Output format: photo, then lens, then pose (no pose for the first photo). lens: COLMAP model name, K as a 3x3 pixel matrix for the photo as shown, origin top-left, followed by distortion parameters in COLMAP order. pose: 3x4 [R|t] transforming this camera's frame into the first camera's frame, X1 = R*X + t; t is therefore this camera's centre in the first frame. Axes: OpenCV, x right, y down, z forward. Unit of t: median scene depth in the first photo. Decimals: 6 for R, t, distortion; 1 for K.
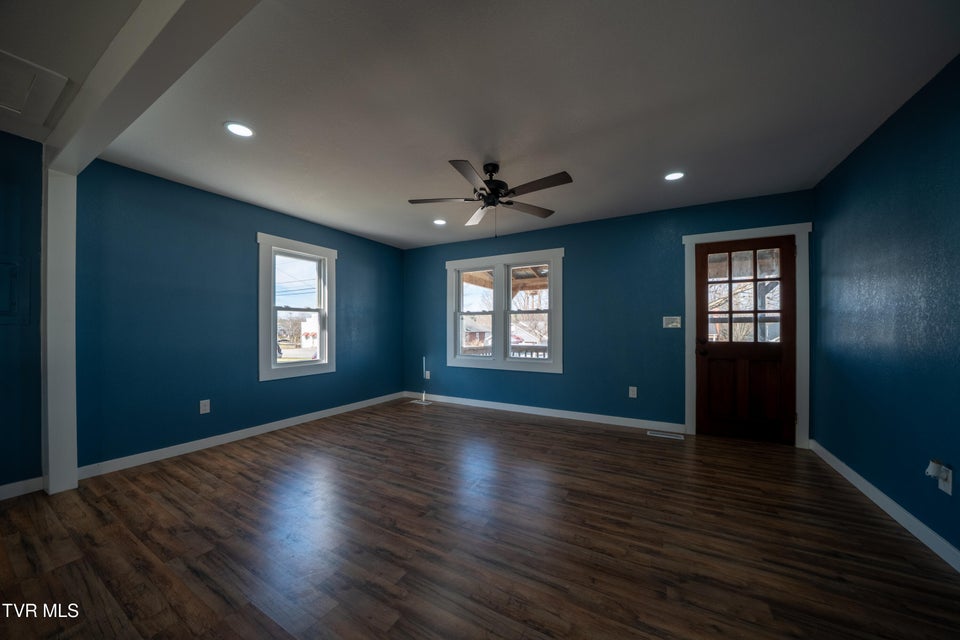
lens RADIAL K [[324.5, 0, 477.9], [0, 324.5, 324.9], [0, 0, 1]] dist [-0.001076, -0.000054]
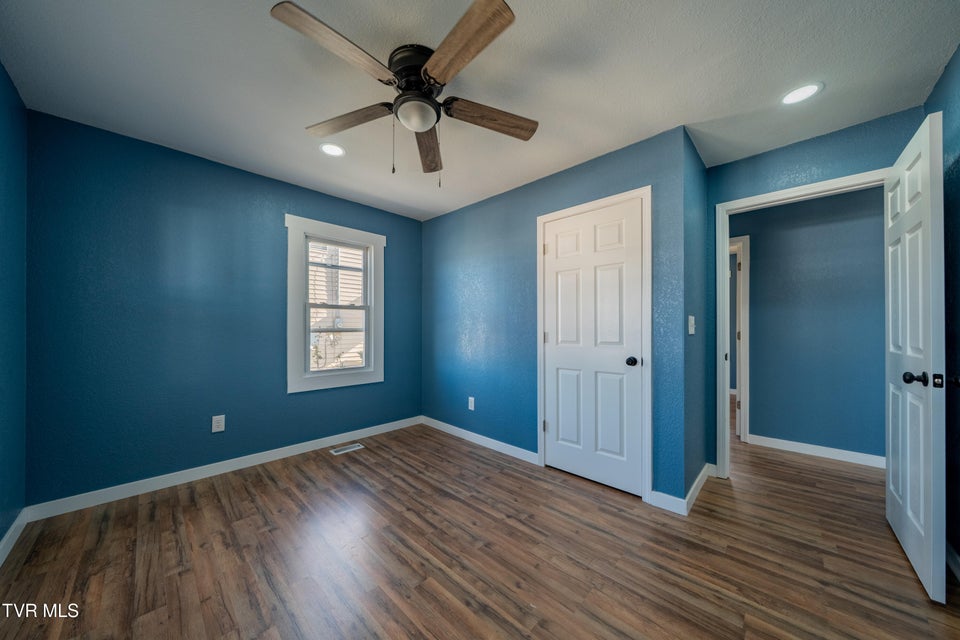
lens RADIAL K [[324.5, 0, 490.2], [0, 324.5, 326.7], [0, 0, 1]] dist [-0.001076, -0.000054]
pose [[0.974412, 0.002018, -0.224761, 0.019188], [-0.000972, 0.999988, 0.004764, -0.000432], [0.224768, -0.004424, 0.974402, 0.288718]]
